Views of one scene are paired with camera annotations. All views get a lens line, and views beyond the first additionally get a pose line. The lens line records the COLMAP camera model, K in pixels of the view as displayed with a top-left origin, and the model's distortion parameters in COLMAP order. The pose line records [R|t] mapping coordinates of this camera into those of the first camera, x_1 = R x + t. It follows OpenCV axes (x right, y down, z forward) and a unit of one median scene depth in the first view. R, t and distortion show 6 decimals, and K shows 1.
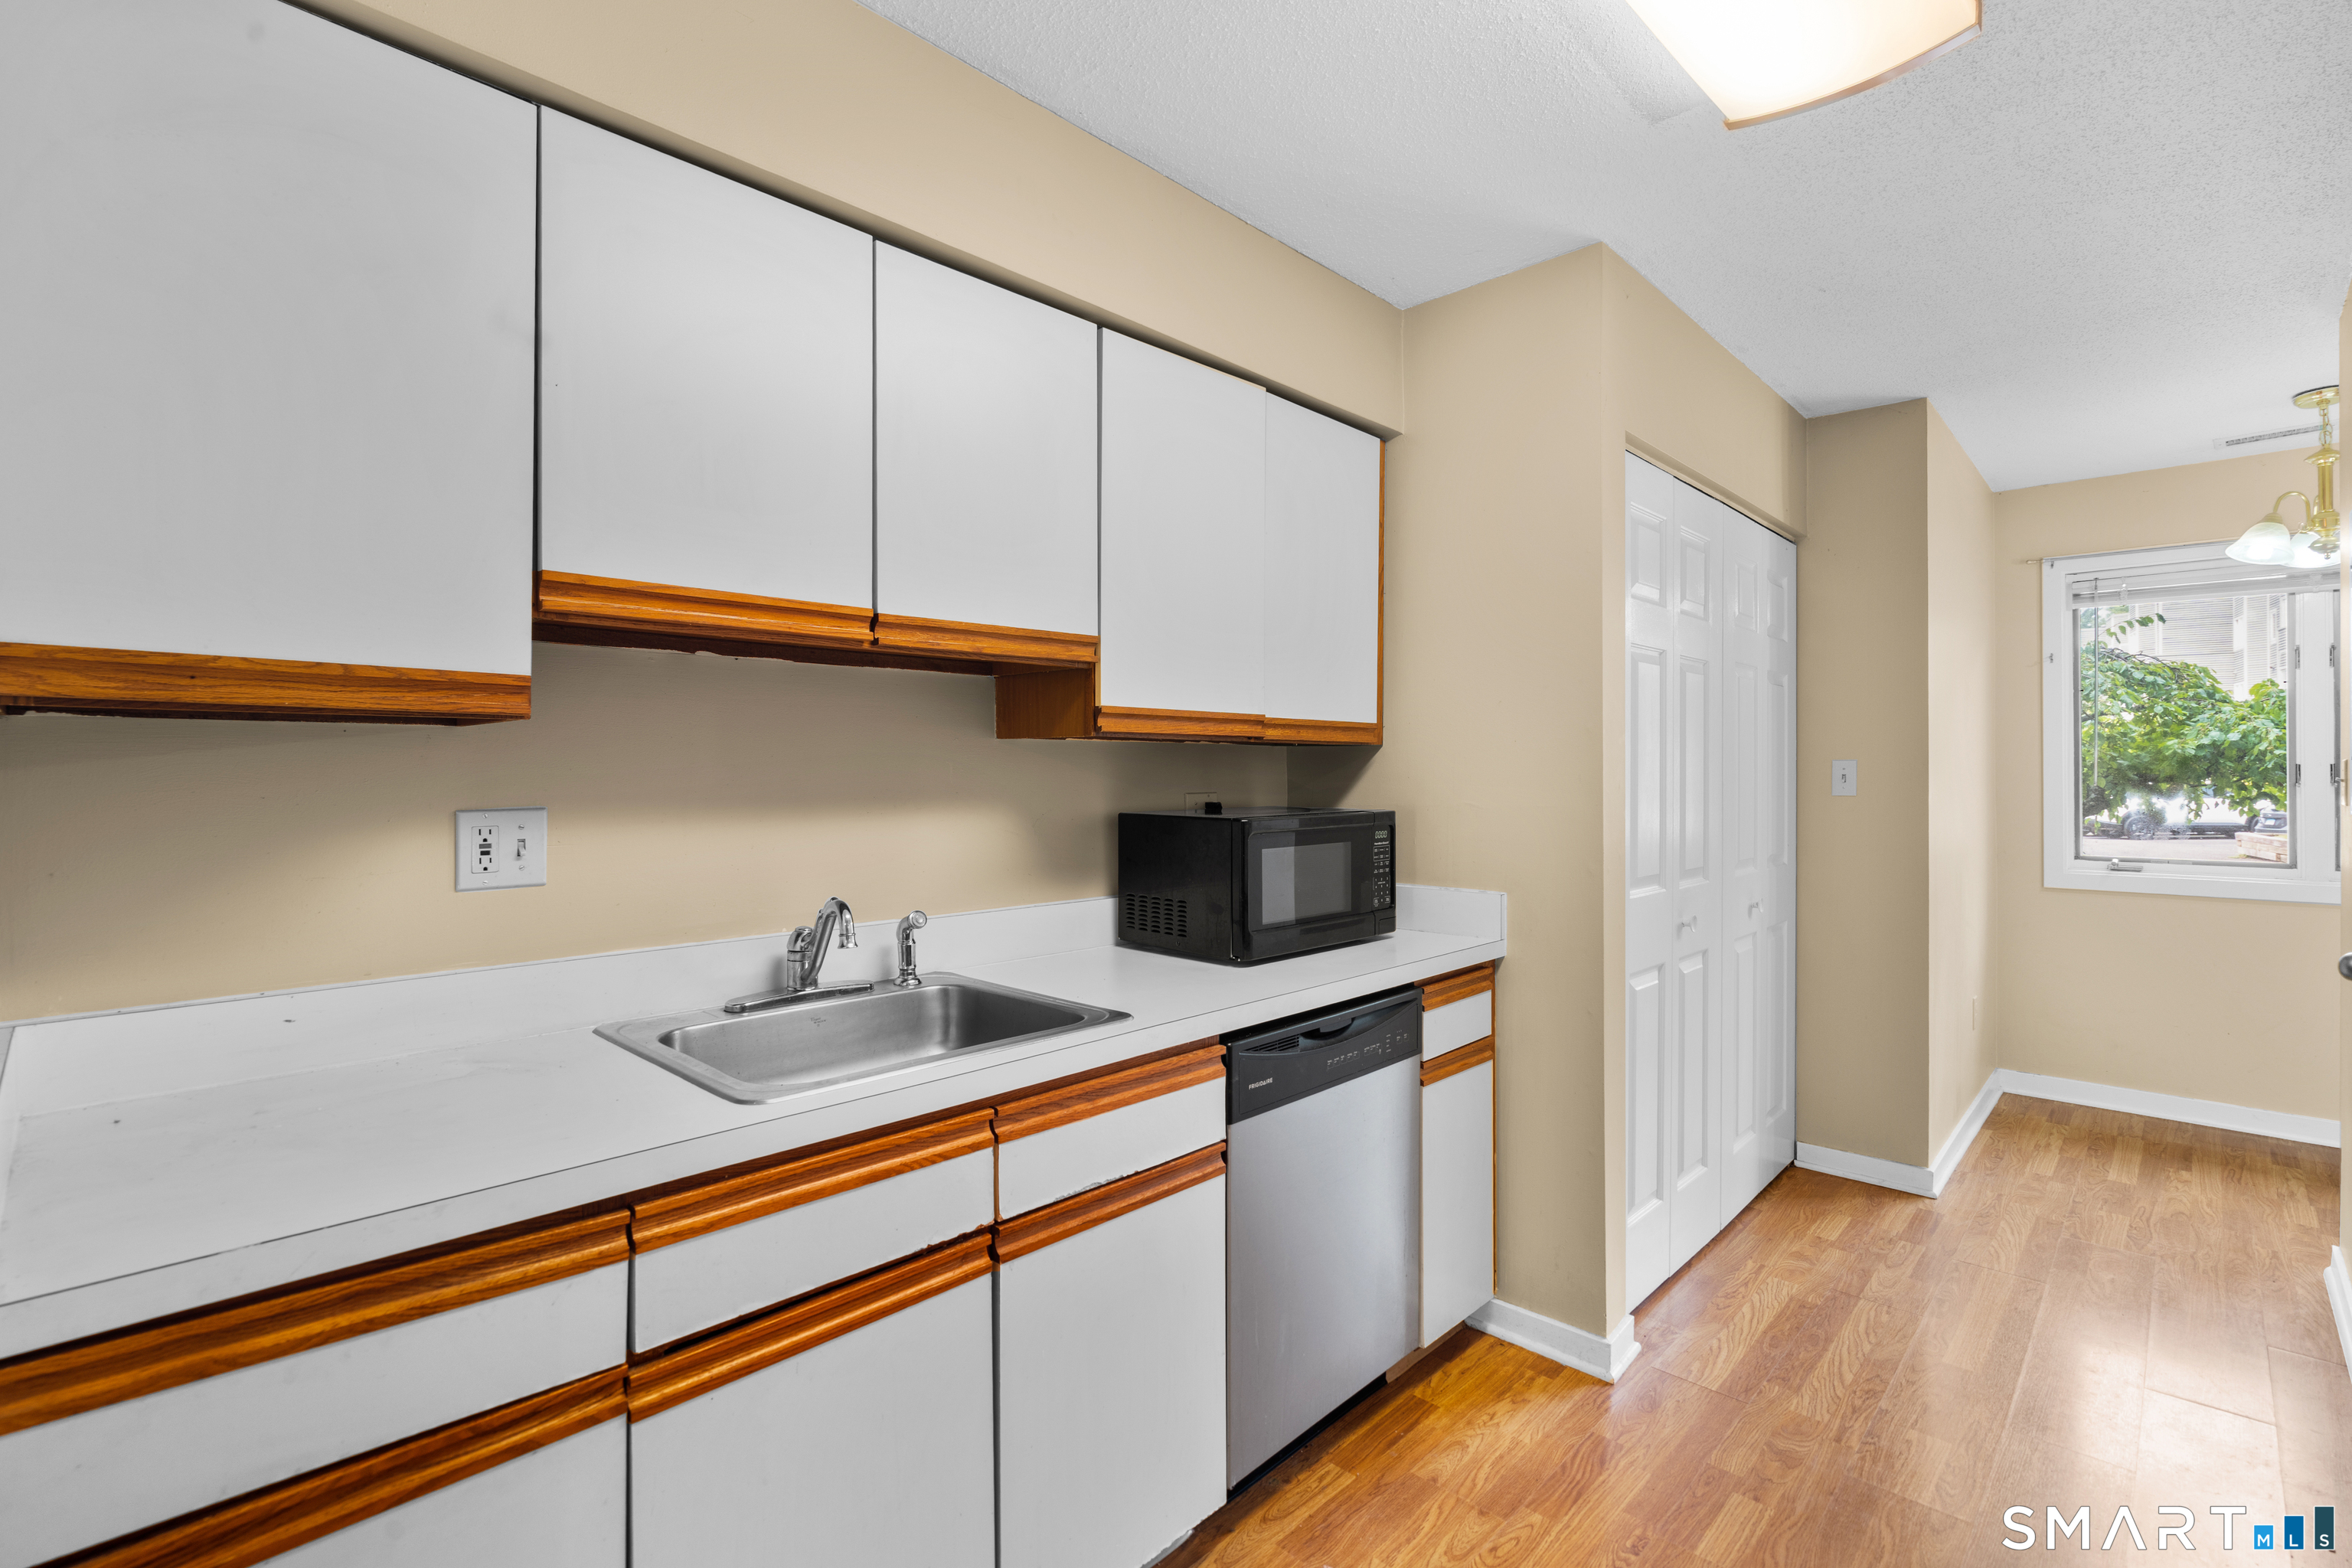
lens RADIAL K [[1082.9, 0, 1194.9], [0, 1082.9, 772.4], [0, 0, 1]] dist [0.002252, 0.000354]
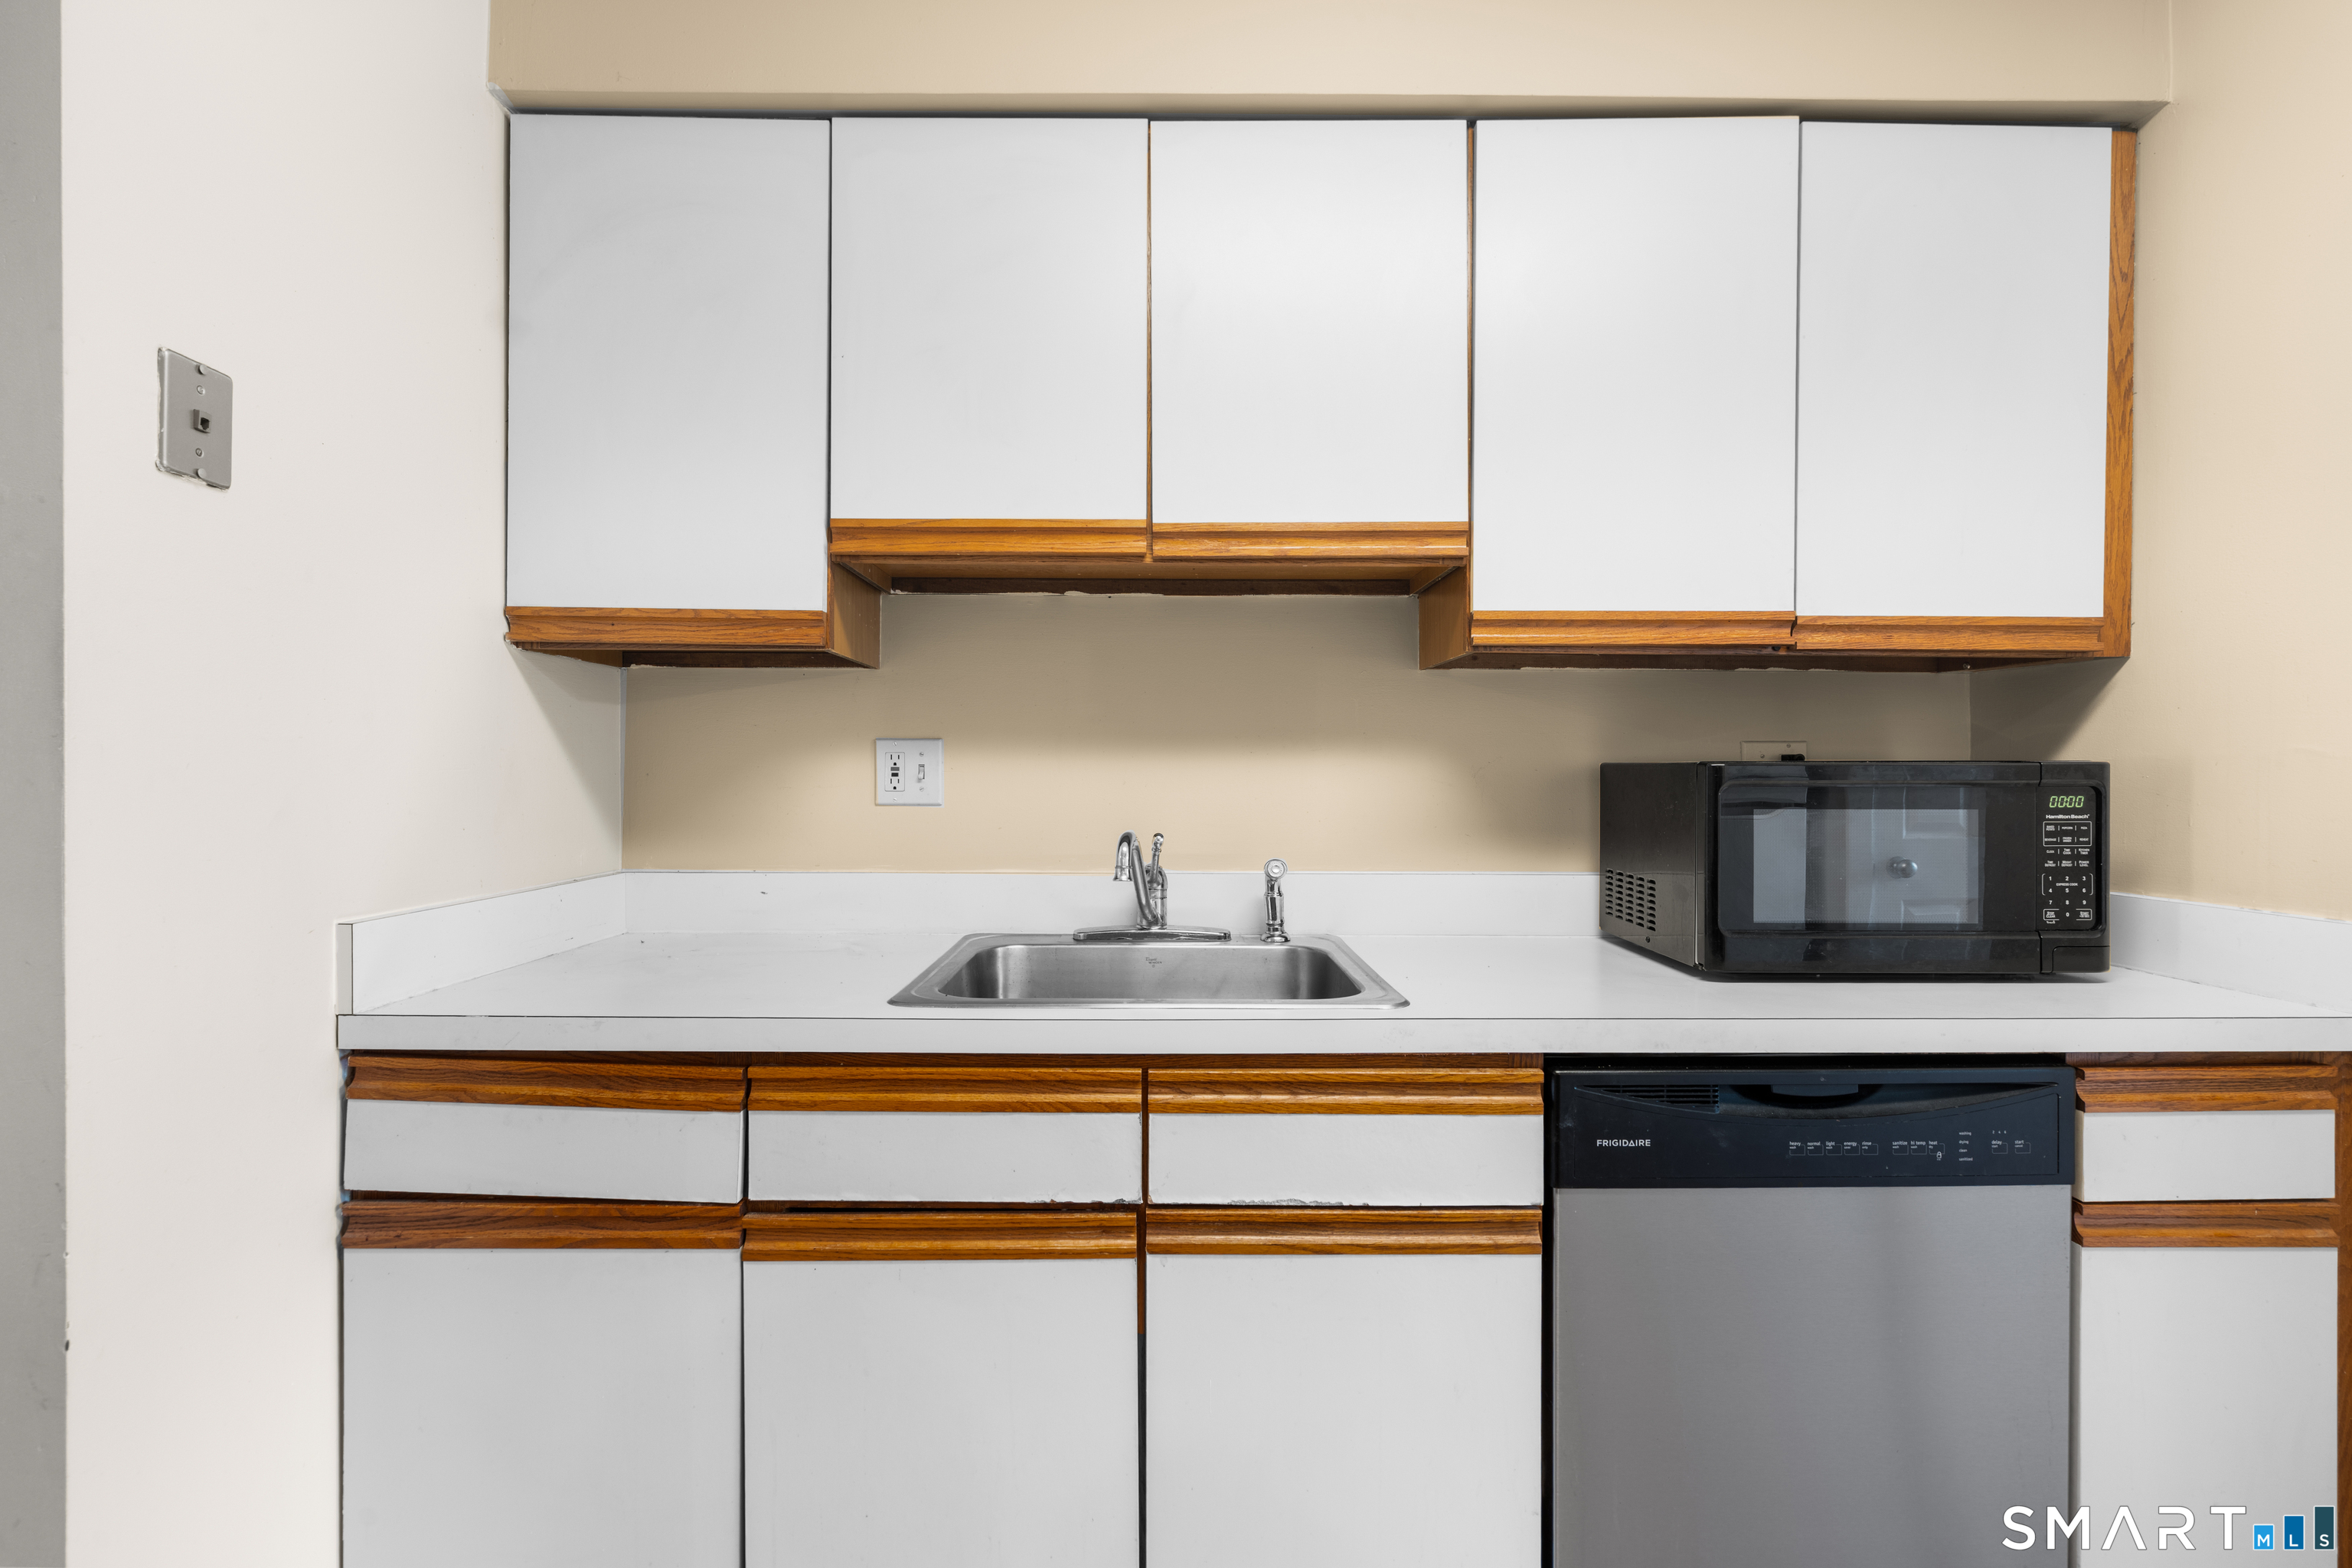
lens RADIAL K [[1088.8, 0, 1174.0], [0, 1088.8, 777.0], [0, 0, 1]] dist [-0.002679, -0.000630]
pose [[0.688324, 0.005160, -0.725385, 0.340238], [-0.005553, 0.999983, 0.001845, 0.058466], [0.725382, 0.002758, 0.688341, 0.319396]]
